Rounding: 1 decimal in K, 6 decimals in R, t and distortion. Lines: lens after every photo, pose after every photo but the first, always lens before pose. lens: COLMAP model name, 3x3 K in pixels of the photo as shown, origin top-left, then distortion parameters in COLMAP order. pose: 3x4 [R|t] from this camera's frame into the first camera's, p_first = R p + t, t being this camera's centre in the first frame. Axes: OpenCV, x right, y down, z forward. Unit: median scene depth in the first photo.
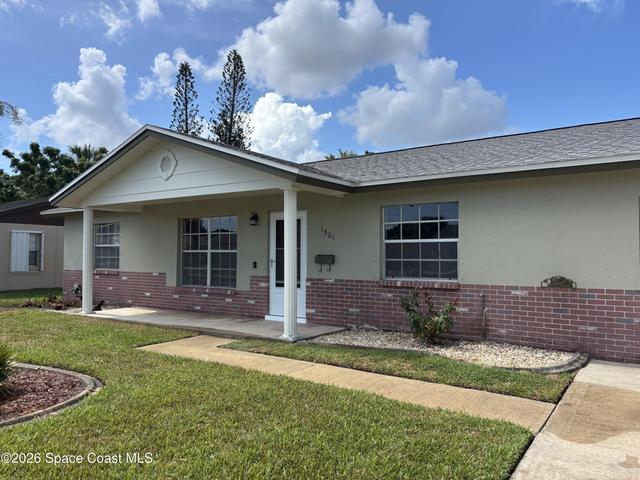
lens RADIAL K [[477.9, 0, 320.0], [0, 477.9, 240.0], [0, 0, 1]] dist [0.049202, -0.058484]
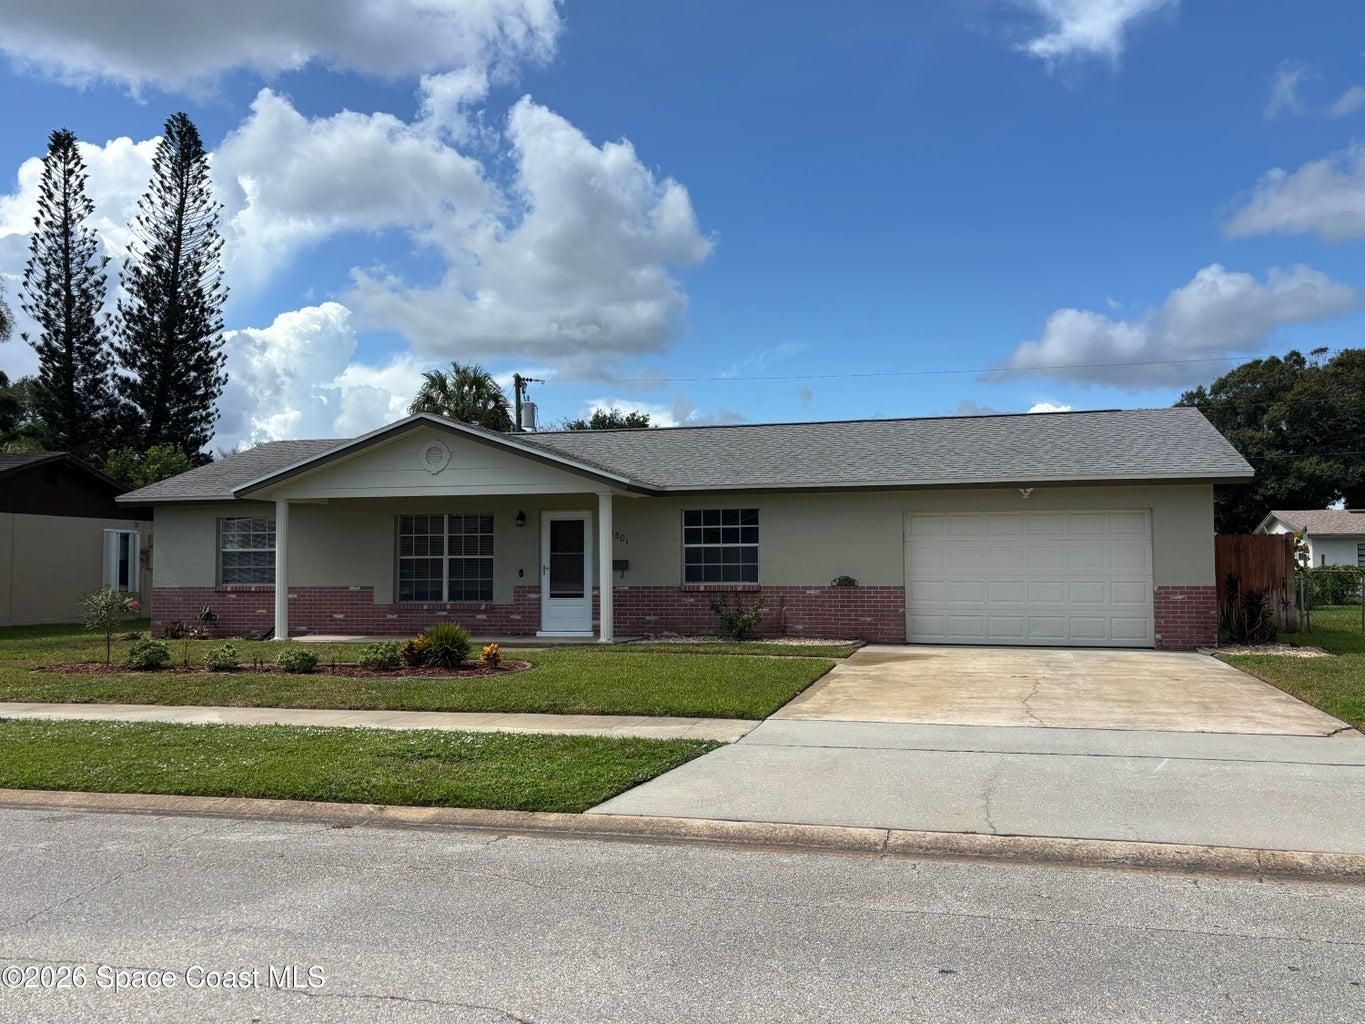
lens RADIAL K [[1375.1, 0, 682.5], [0, 1375.1, 512.0], [0, 0, 1]] dist [0.010090, 0.010561]
pose [[0.932184, 0.006488, 0.361925, -0.693566], [-0.002906, 0.999941, -0.010441, -0.028740], [-0.361972, 0.008681, 0.932149, -1.264399]]
